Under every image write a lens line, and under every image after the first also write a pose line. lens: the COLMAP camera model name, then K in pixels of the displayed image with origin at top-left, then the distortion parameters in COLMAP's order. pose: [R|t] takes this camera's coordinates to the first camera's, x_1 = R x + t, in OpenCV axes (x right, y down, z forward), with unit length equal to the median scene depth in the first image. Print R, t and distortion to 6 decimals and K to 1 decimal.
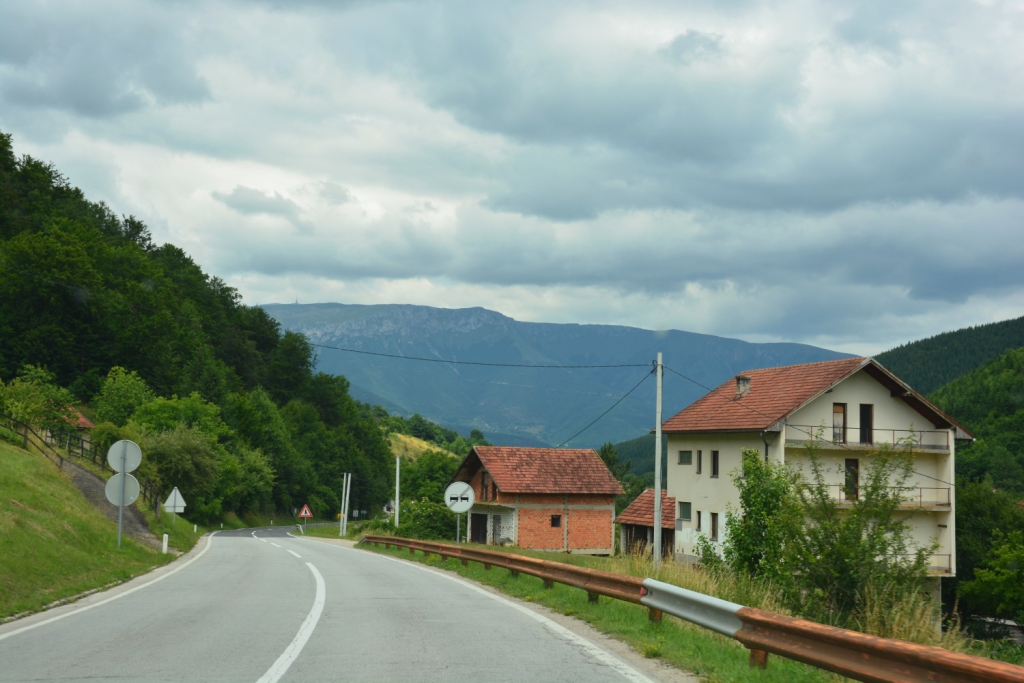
lens RADIAL K [[1445.9, 0, 511.8], [0, 1445.9, 340.4], [0, 0, 1]] dist [0.036116, 0.000000]
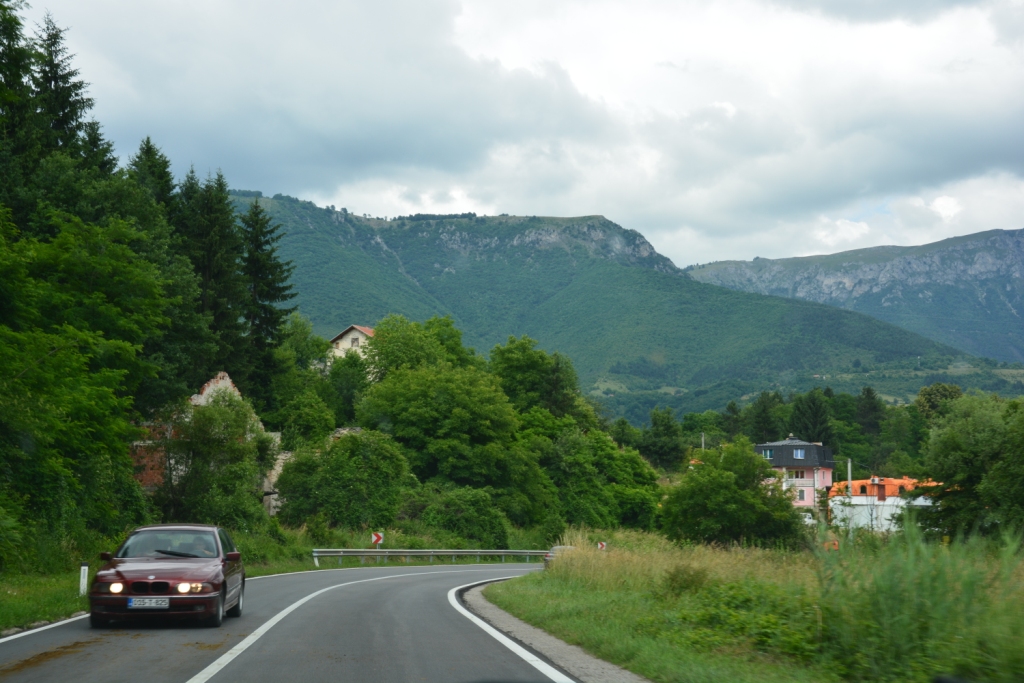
lens RADIAL K [[1687.2, 0, 511.7], [0, 1687.2, 345.2], [0, 0, 1]] dist [0.407577, 0.000000]
pose [[0.929347, -0.058737, -0.364506, -0.014169], [0.049843, 0.998186, -0.033770, 0.031792], [0.365829, 0.013216, 0.930588, 0.314497]]
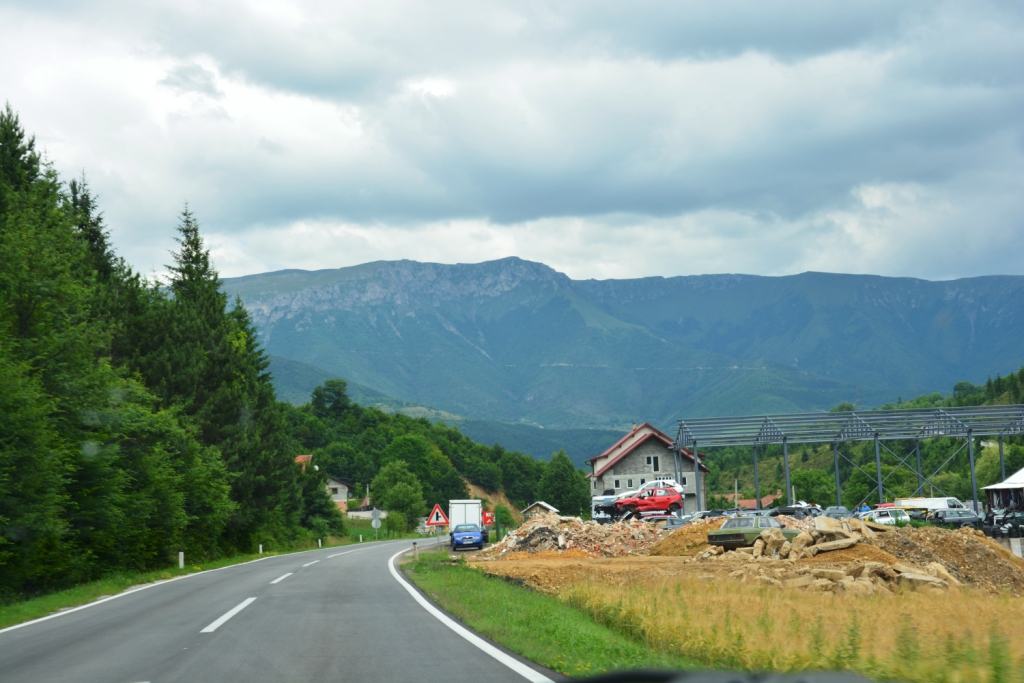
lens RADIAL K [[1797.0, 0, 515.0], [0, 1797.0, 342.5], [0, 0, 1]] dist [0.236978, 0.000000]
pose [[0.997062, -0.074103, -0.019378, -0.008794], [0.074047, 0.997248, -0.003596, 0.018990], [0.019591, 0.002150, 0.999806, 0.189147]]
